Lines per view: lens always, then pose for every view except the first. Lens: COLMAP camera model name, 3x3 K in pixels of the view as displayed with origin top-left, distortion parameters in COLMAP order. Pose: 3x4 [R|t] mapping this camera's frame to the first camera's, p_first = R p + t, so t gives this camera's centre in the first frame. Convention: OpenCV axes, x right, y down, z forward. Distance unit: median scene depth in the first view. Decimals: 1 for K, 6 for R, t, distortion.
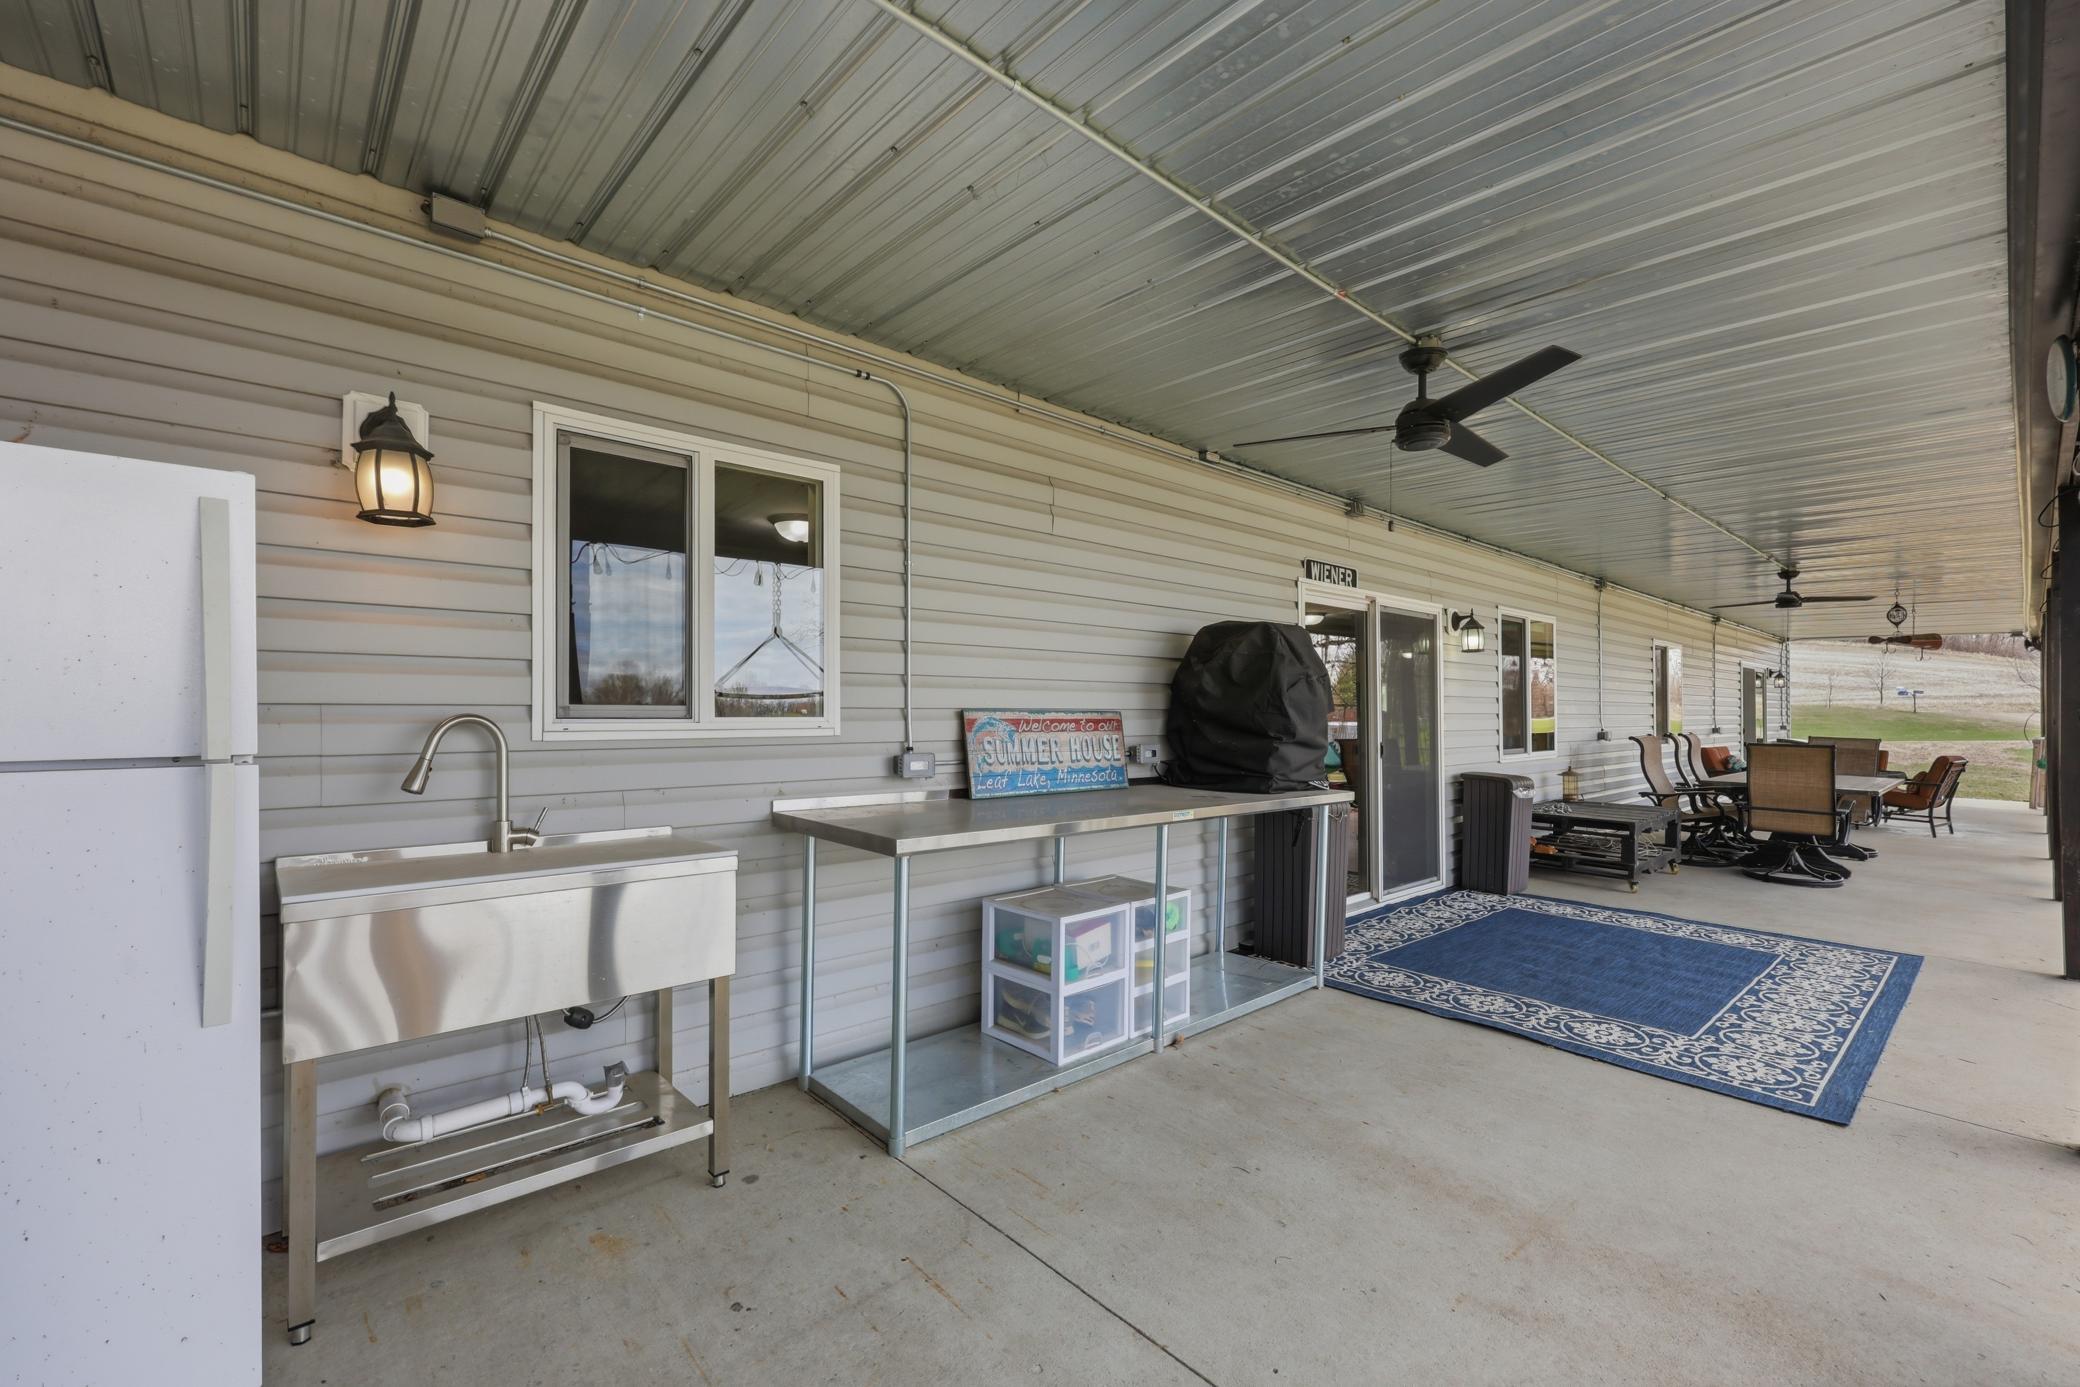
lens RADIAL K [[856.6, 0, 1036.7], [0, 856.6, 709.9], [0, 0, 1]] dist [-0.000448, -0.000195]
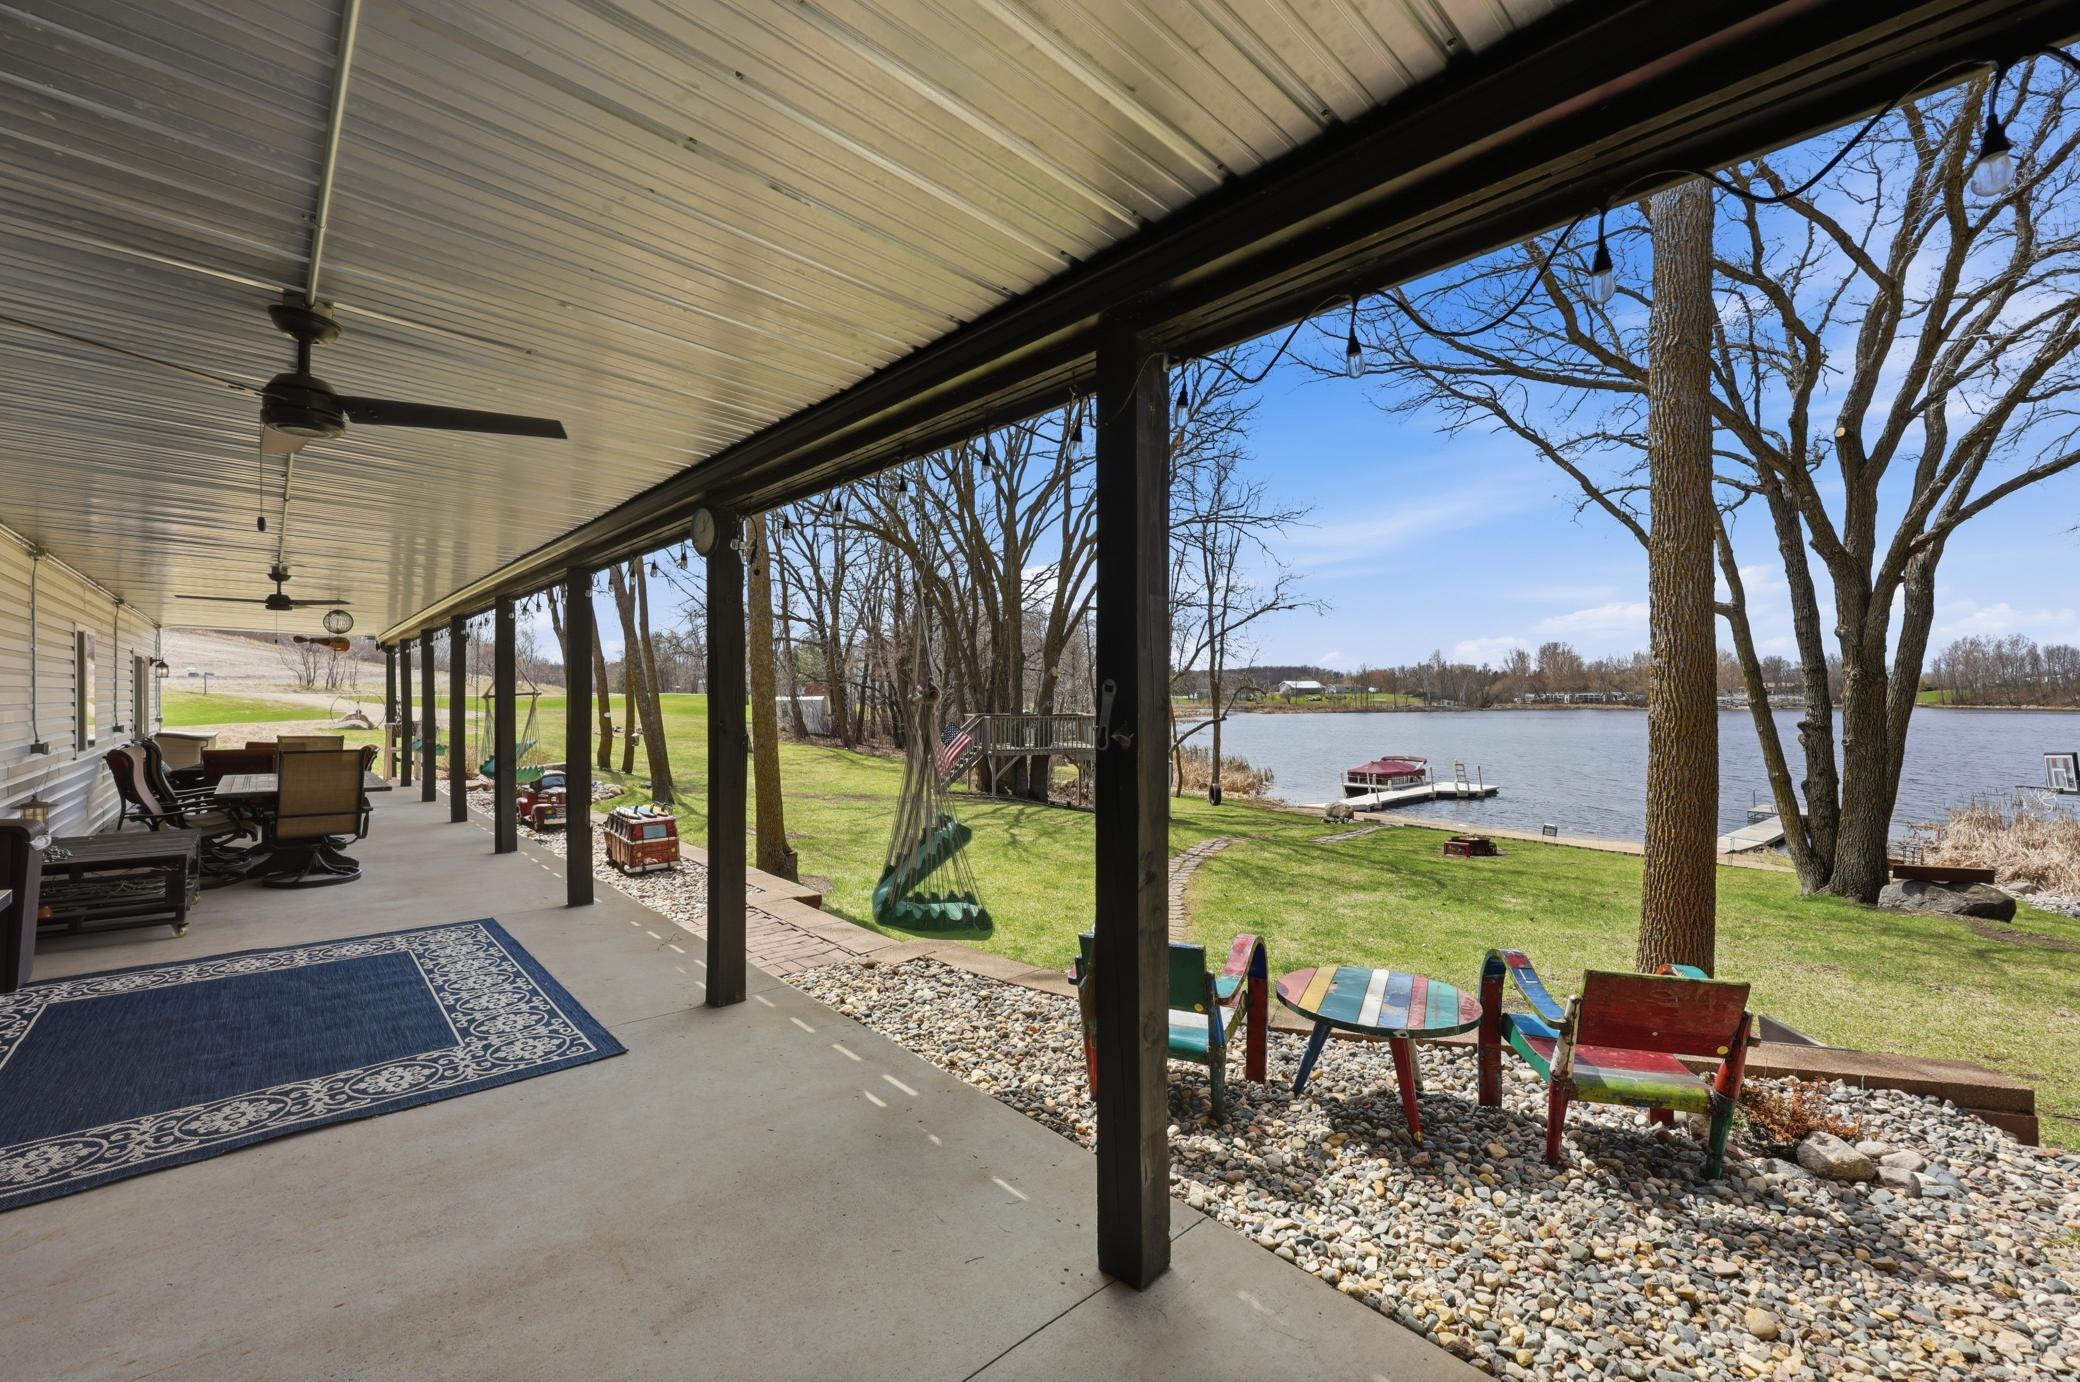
lens RADIAL K [[856.6, 0, 1036.6], [0, 856.6, 689.6], [0, 0, 1]] dist [-0.000448, -0.000195]
pose [[-0.019786, 0.002570, 0.999801, -0.312398], [-0.006179, 0.999977, -0.002693, -0.063632], [-0.999785, -0.006231, -0.019770, 0.286775]]
